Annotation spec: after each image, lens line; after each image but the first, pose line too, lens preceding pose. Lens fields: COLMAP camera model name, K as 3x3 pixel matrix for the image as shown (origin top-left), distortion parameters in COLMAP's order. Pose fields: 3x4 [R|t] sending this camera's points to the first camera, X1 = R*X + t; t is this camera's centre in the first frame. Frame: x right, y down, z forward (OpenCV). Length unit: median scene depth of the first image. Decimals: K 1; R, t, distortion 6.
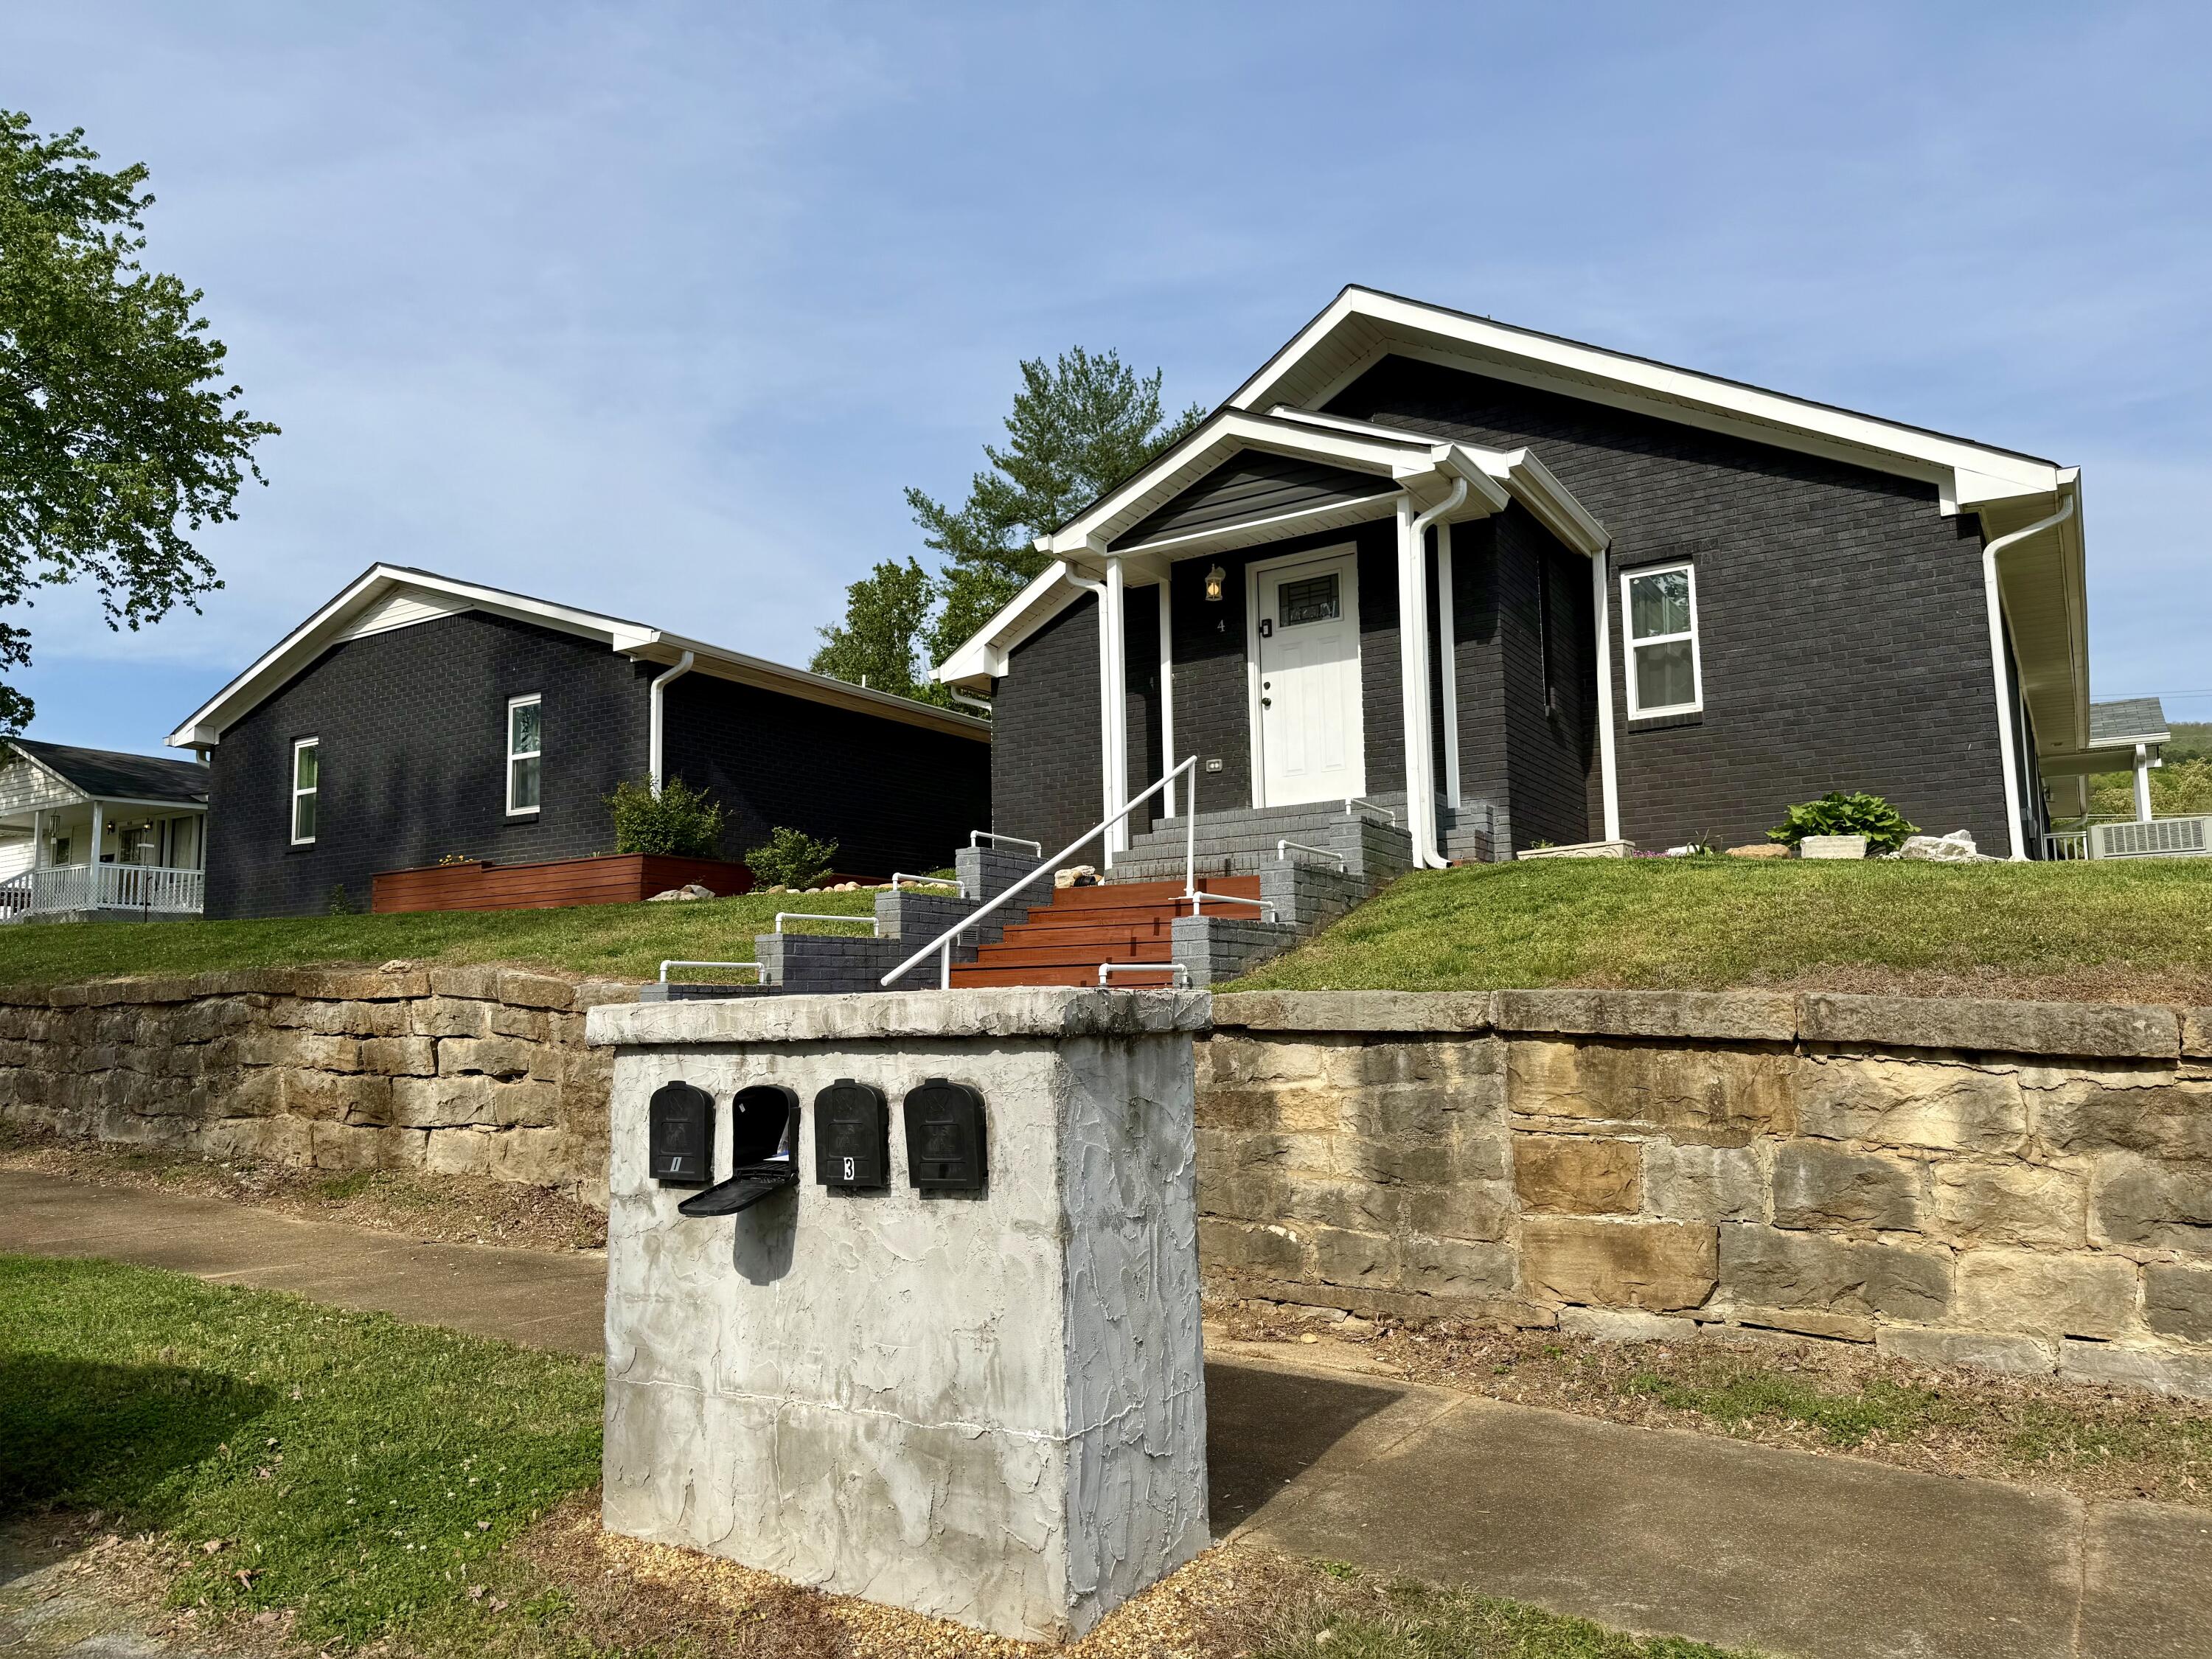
lens RADIAL K [[1514.3, 0, 1107.9], [0, 1514.3, 860.9], [0, 0, 1]] dist [0.002788, 0.007390]
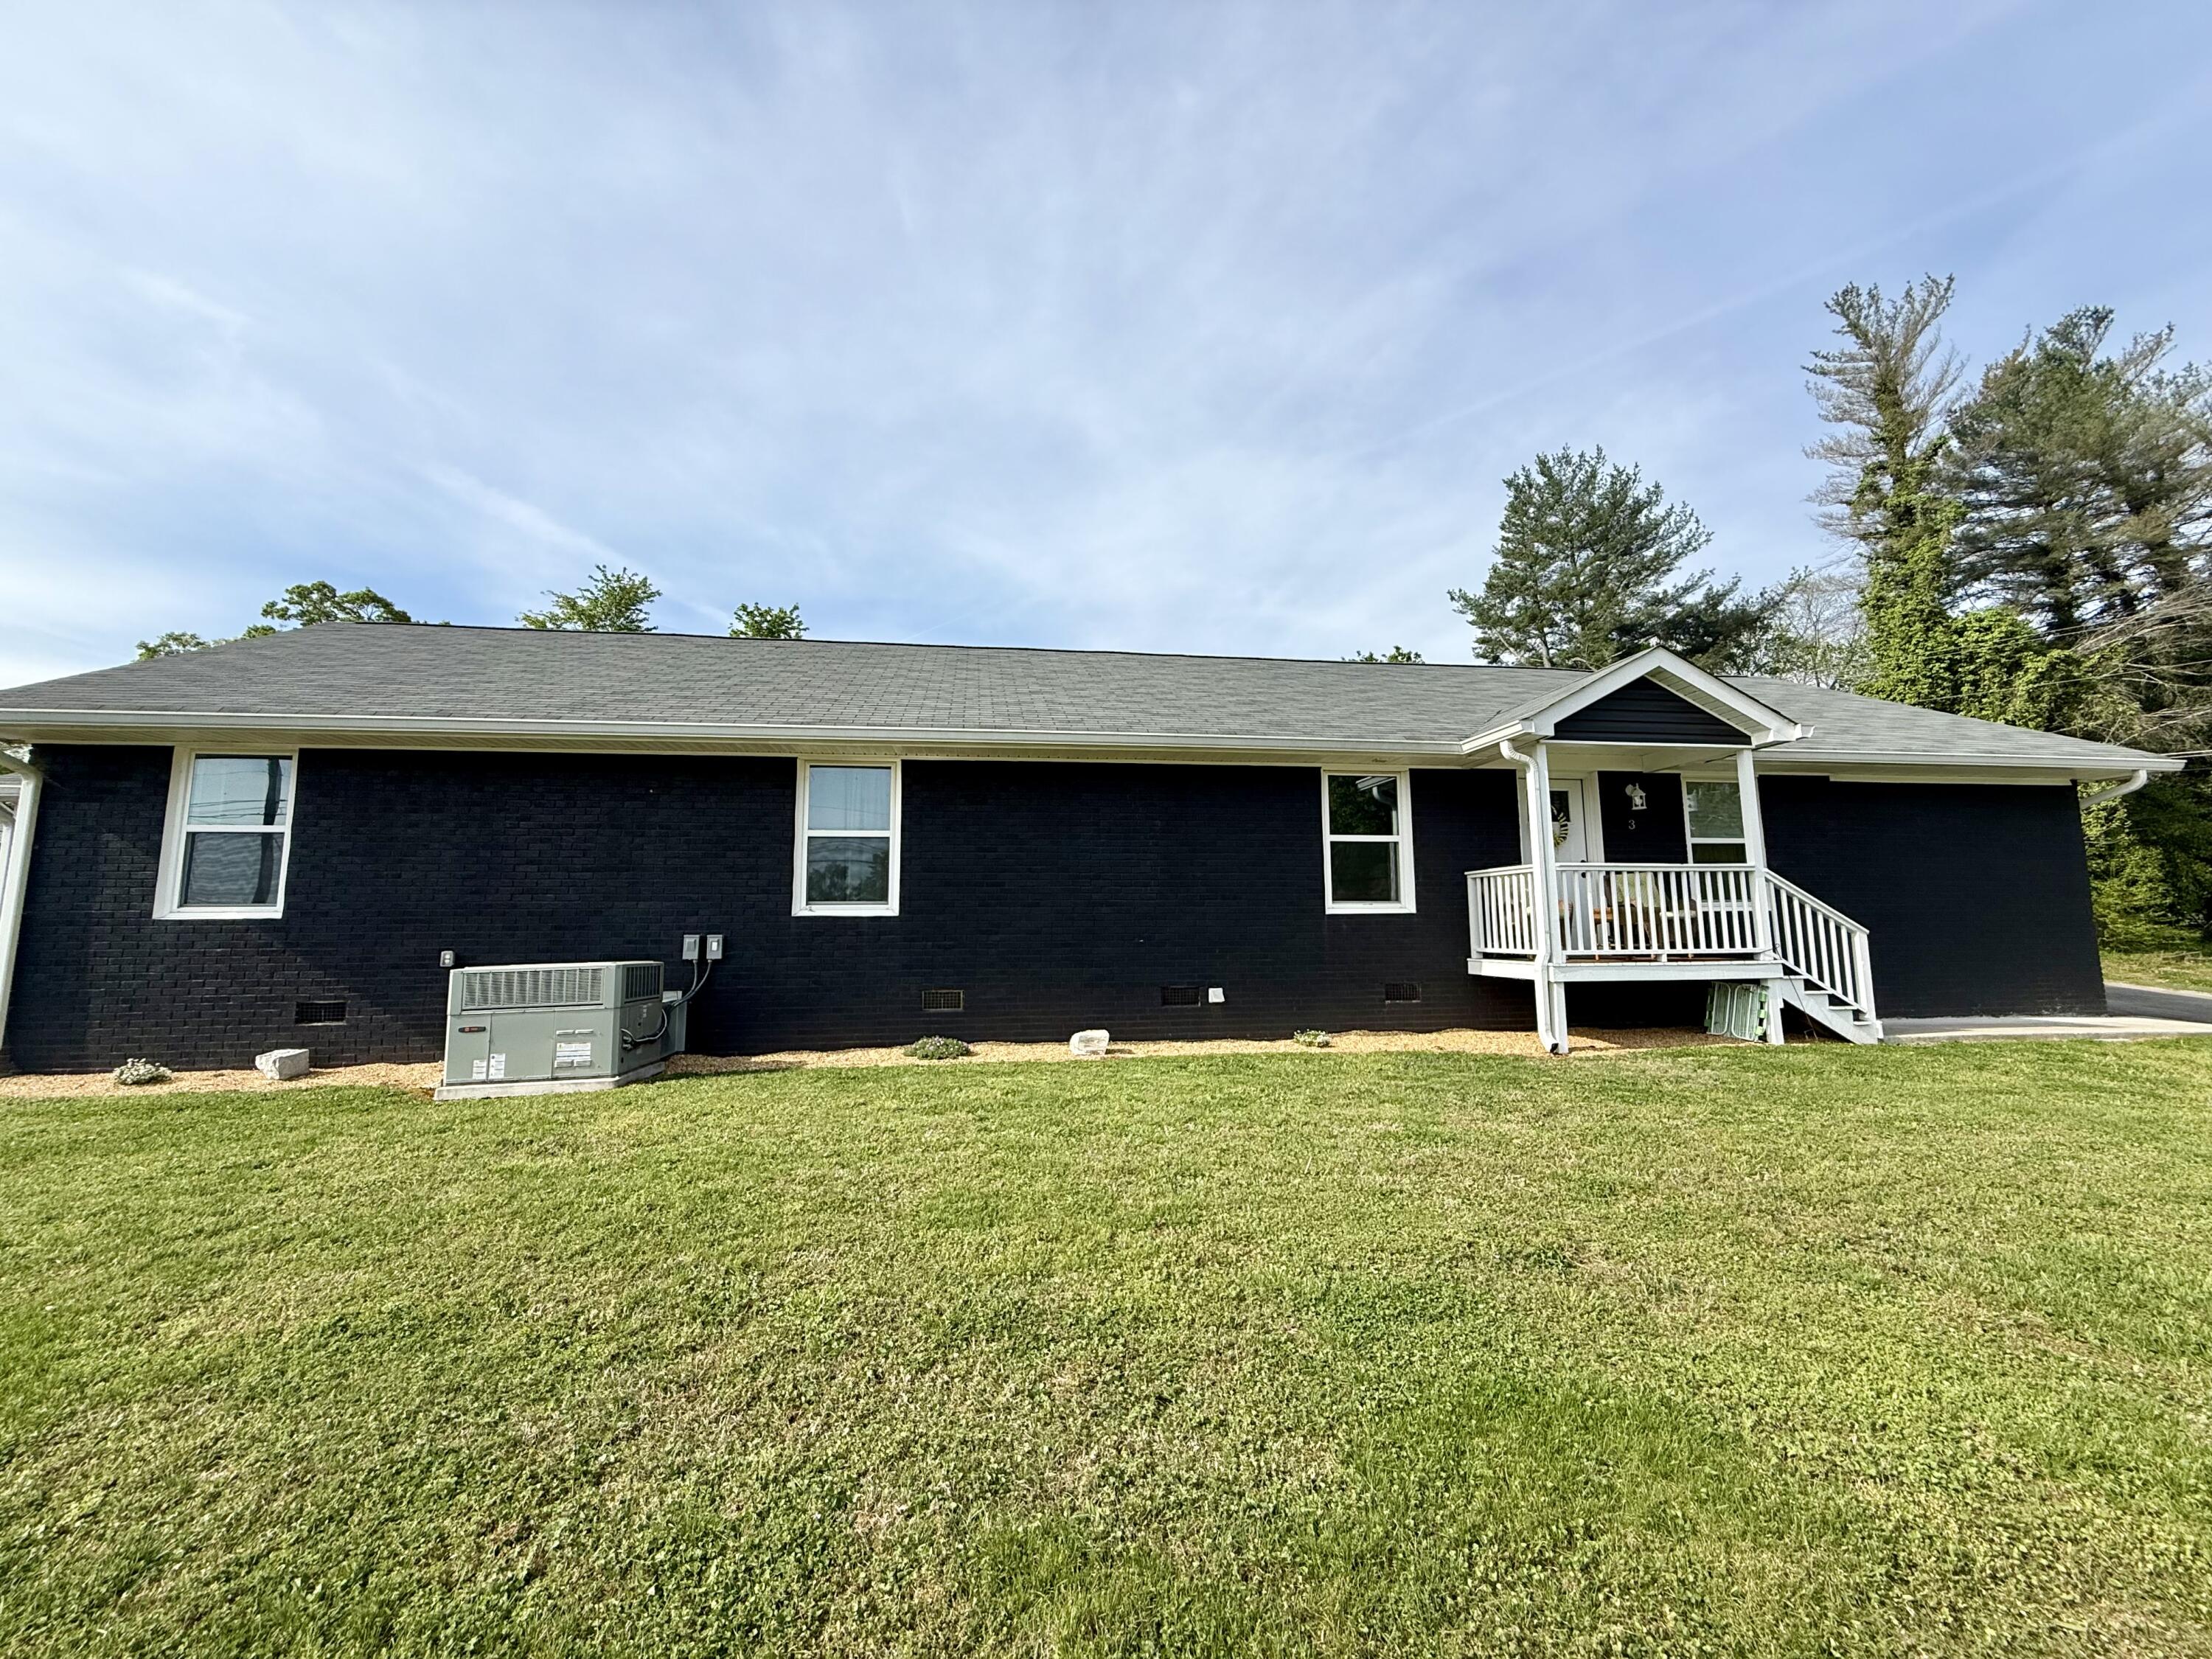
lens RADIAL K [[885.5, 0, 1097.8], [0, 885.5, 823.8], [0, 0, 1]] dist [-0.001181, -0.000120]
pose [[0.639538, -0.084240, -0.764130, 1.492541], [0.074666, 0.996085, -0.047320, -0.070457], [0.765125, -0.026792, 0.643324, 1.094161]]
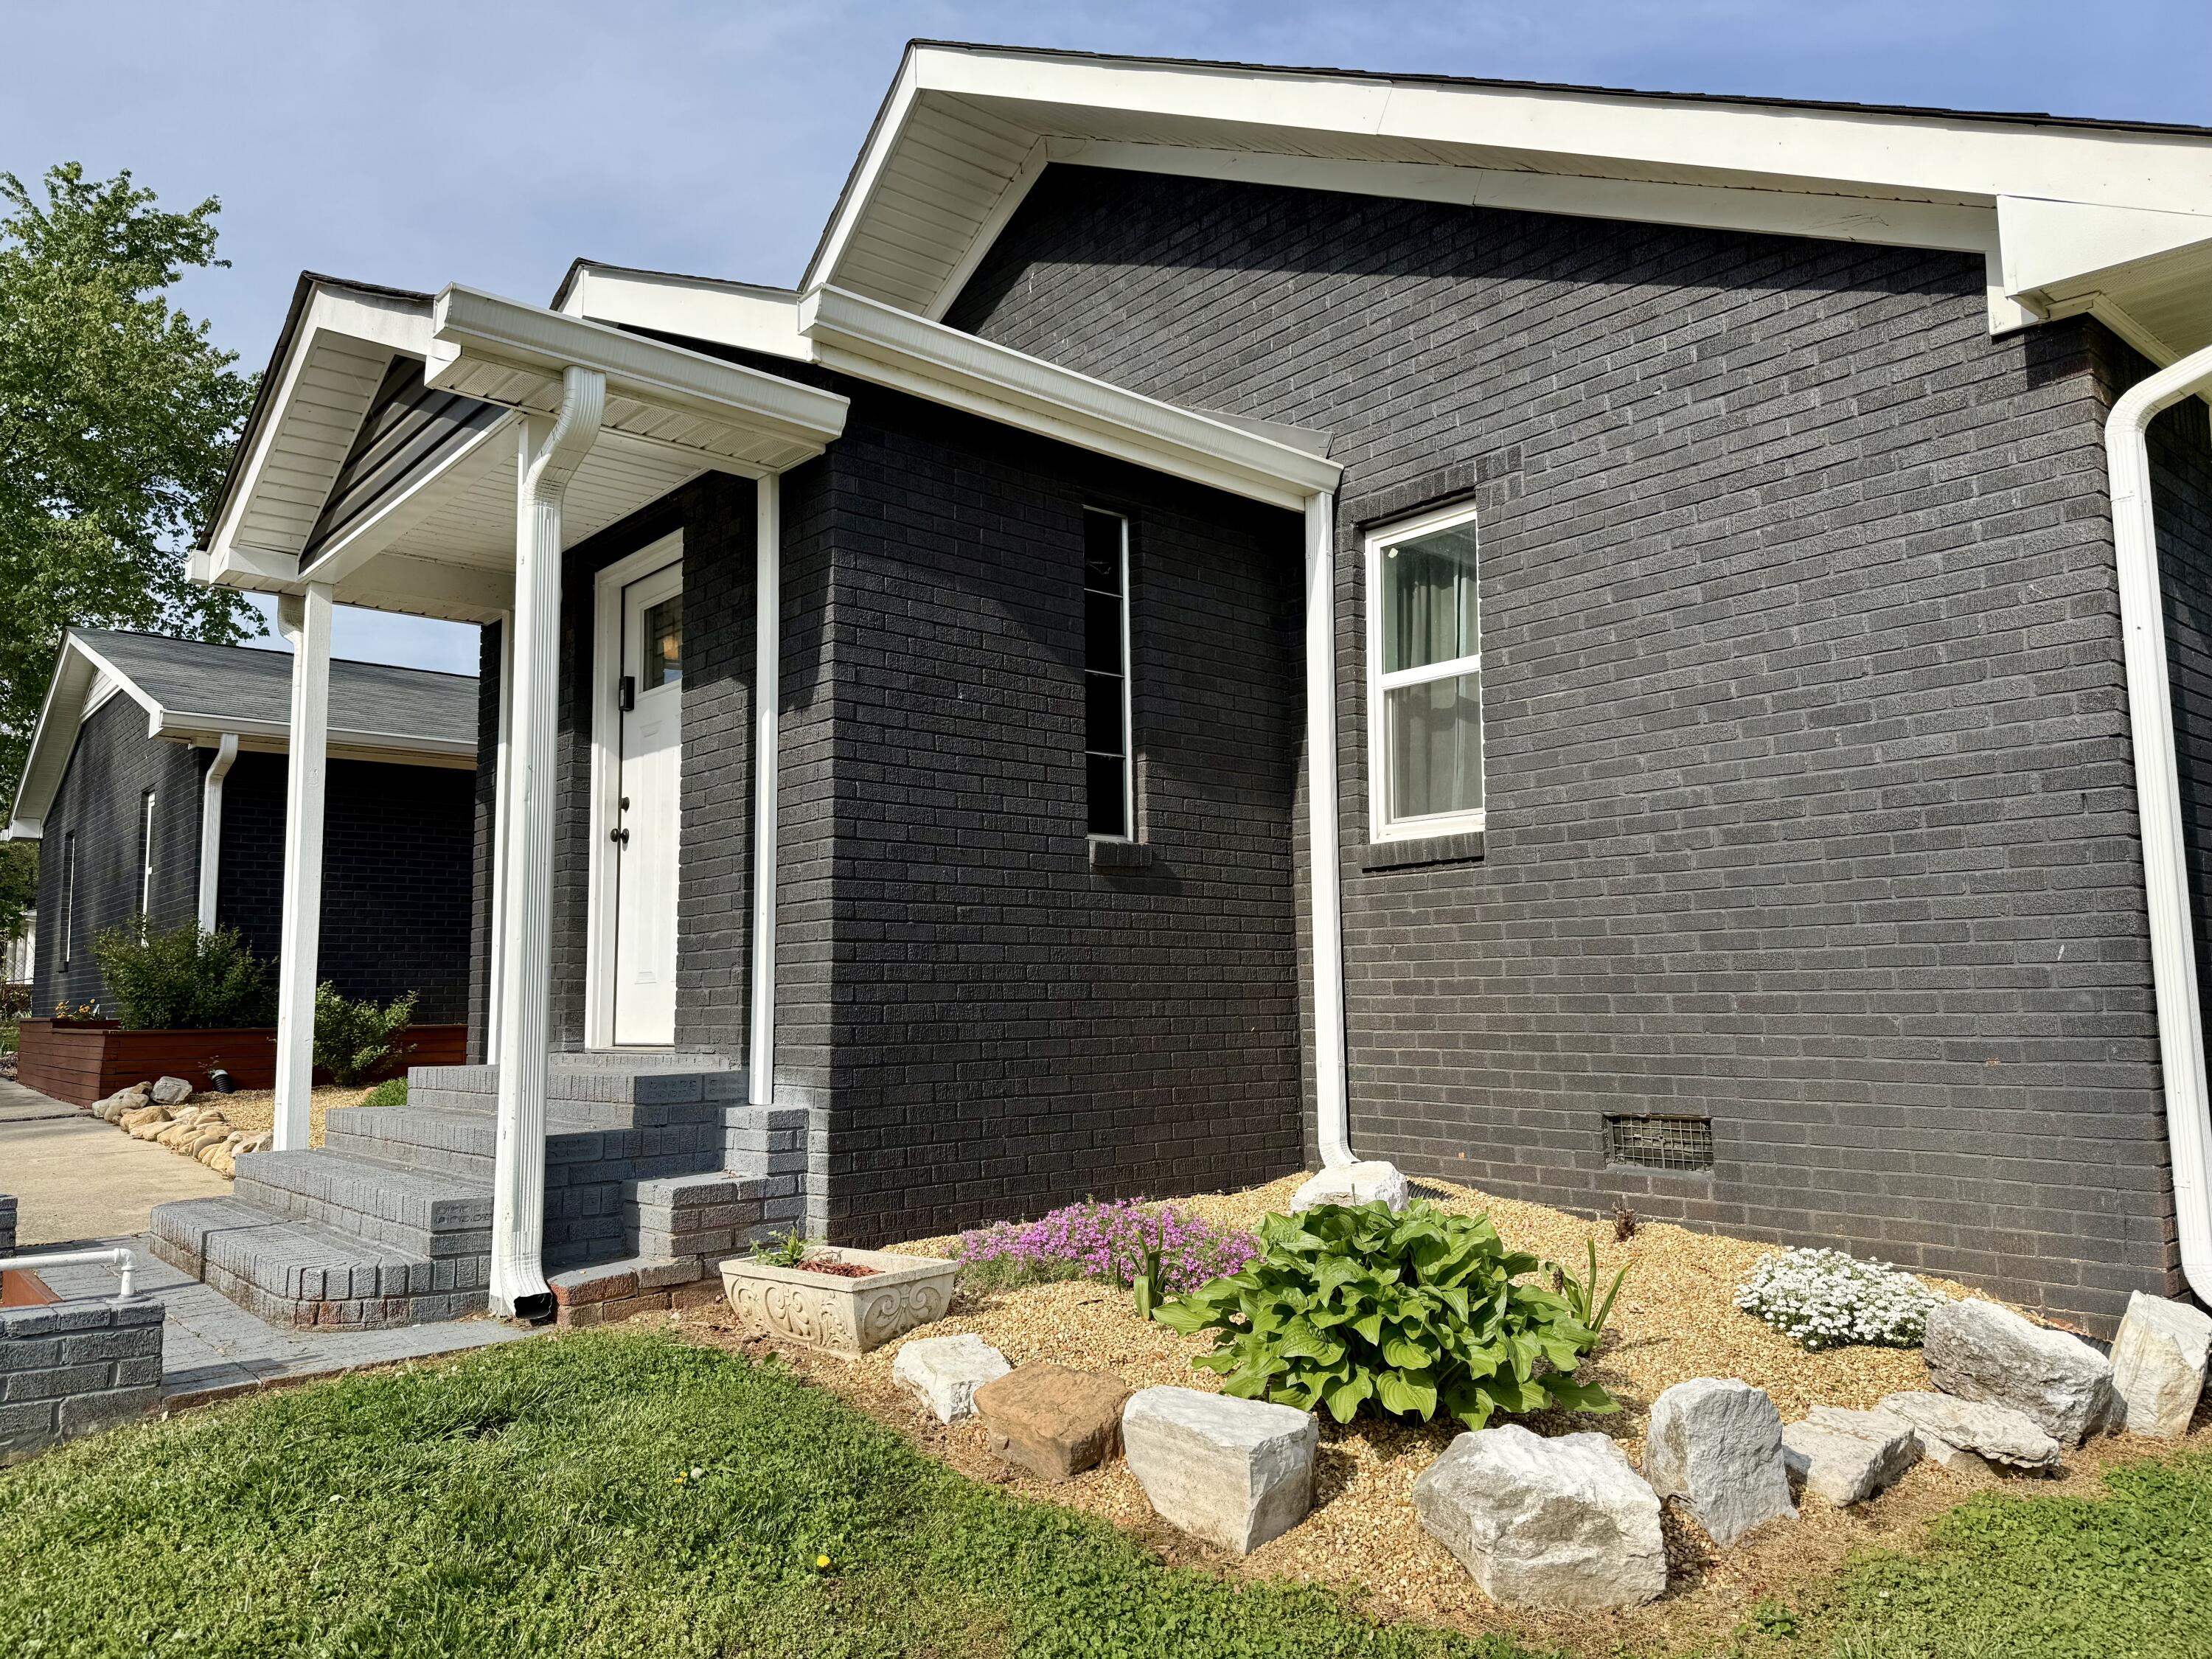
lens RADIAL K [[1542.5, 0, 1096.8], [0, 1542.5, 857.1], [0, 0, 1]] dist [0.046284, -0.047202]
pose [[0.952769, -0.016114, -0.303267, 0.424821], [0.020113, 0.999747, 0.010066, -0.098518], [0.303028, -0.015690, 0.952852, 0.524286]]
